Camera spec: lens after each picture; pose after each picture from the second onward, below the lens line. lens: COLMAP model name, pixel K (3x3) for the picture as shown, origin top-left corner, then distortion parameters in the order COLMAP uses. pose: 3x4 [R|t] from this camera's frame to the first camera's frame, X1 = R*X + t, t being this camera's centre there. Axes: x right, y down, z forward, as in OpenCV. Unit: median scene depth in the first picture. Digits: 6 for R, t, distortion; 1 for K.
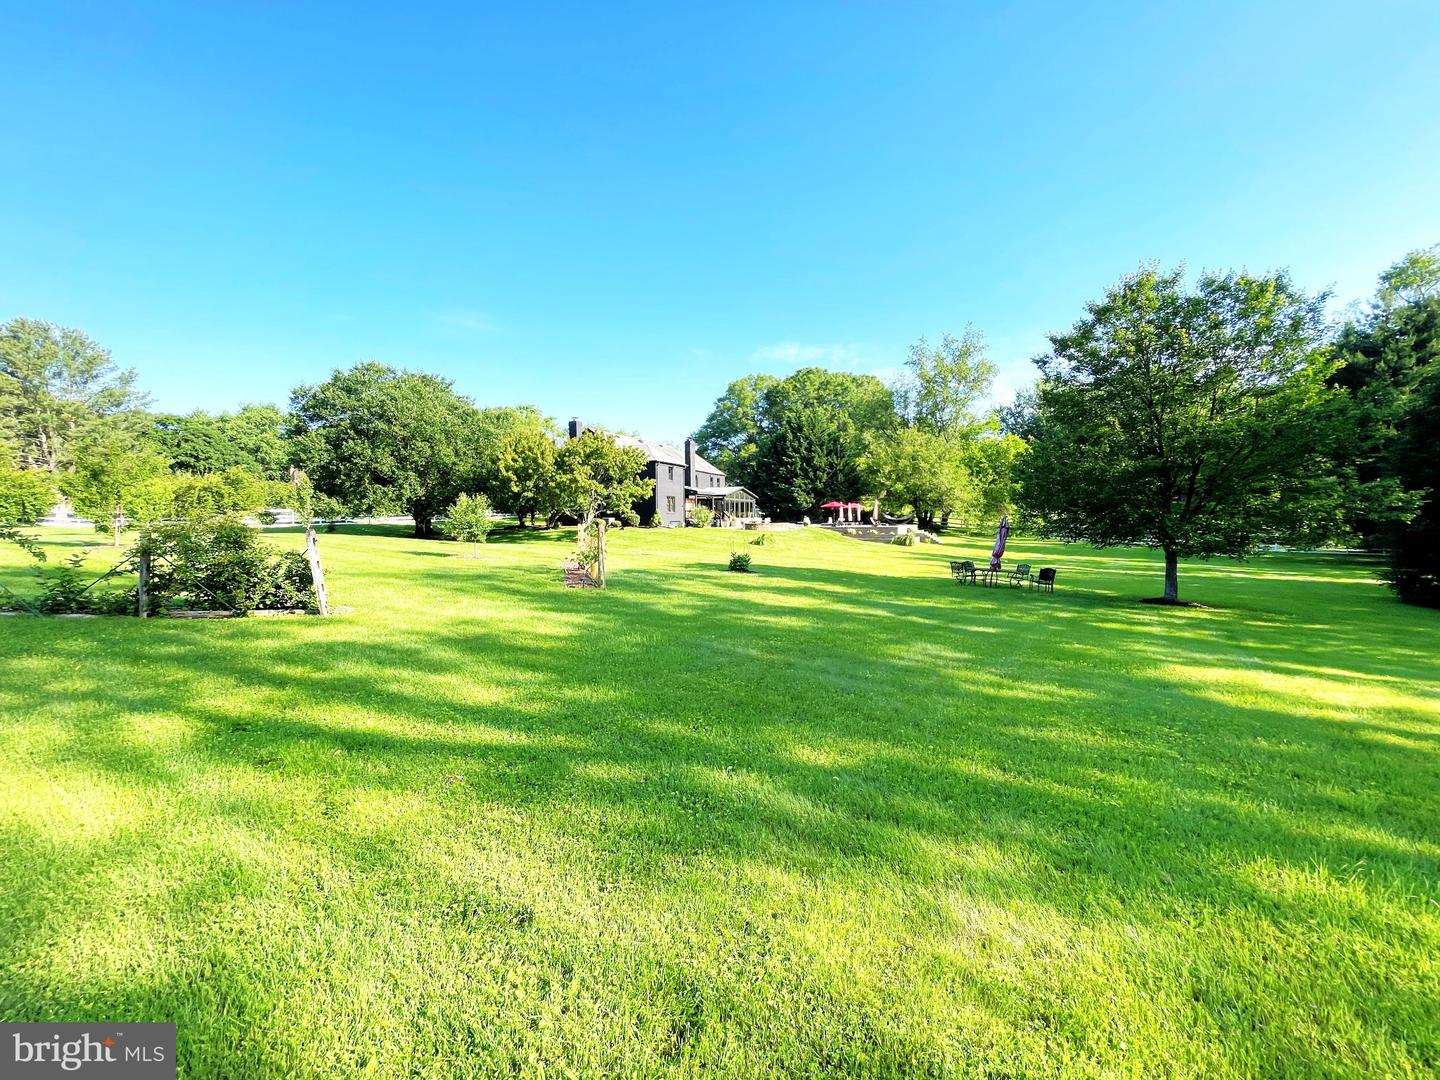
lens RADIAL K [[579.5, 0, 715.3], [0, 579.5, 536.4], [0, 0, 1]] dist [-0.002940, 0.000767]
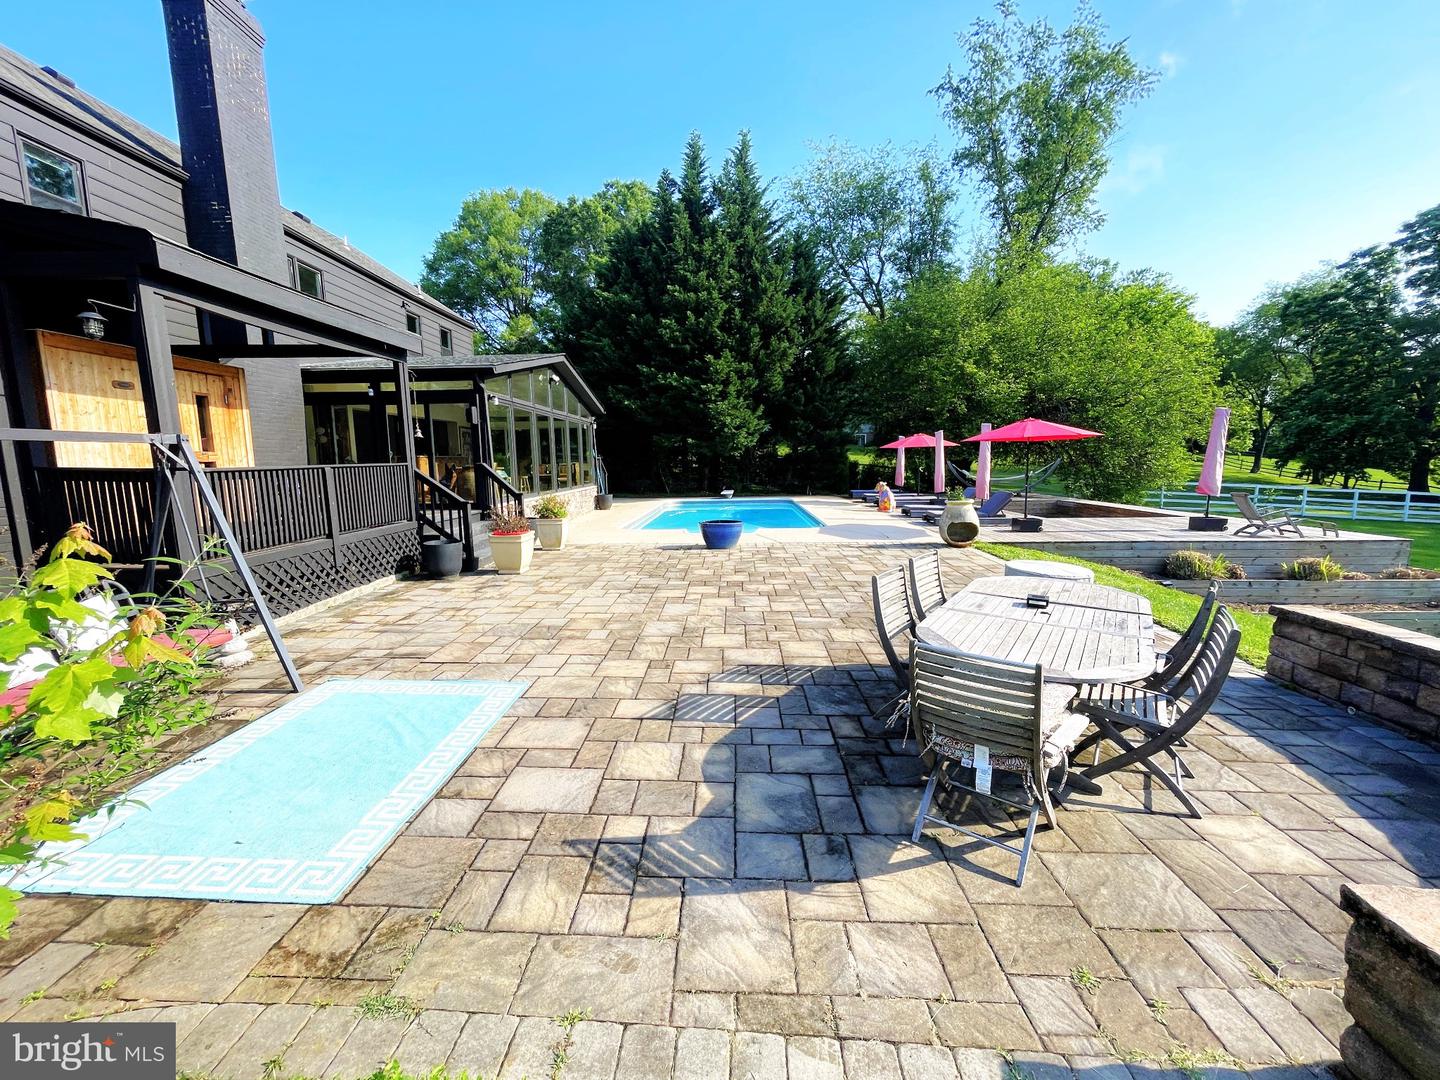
lens RADIAL K [[579.5, 0, 715.3], [0, 579.5, 536.4], [0, 0, 1]] dist [-0.002940, 0.000767]
pose [[0.916009, -0.061589, 0.396401, 0.007503], [0.026017, 0.995185, 0.094502, -0.030729], [-0.400313, -0.076252, 0.913201, 0.696943]]
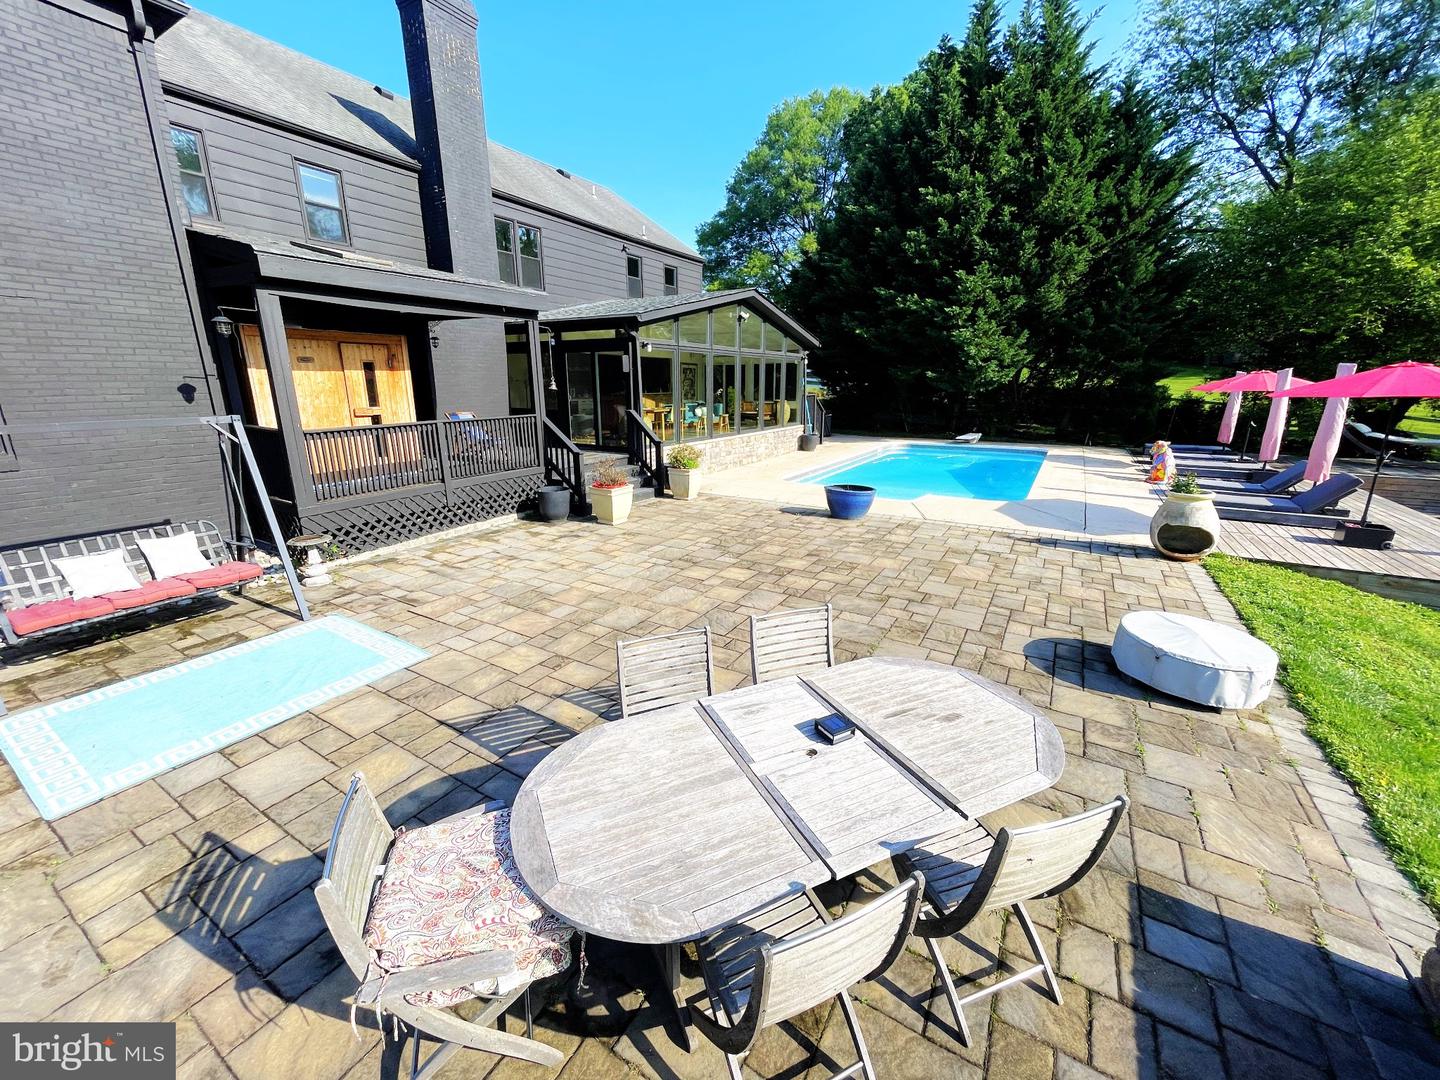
lens RADIAL K [[579.5, 0, 715.3], [0, 579.5, 536.4], [0, 0, 1]] dist [-0.002940, 0.000767]
pose [[0.995577, 0.028640, -0.089480, 0.051254], [-0.008208, 0.975278, 0.220827, -0.038459], [0.093592, -0.219116, 0.971200, 0.700531]]
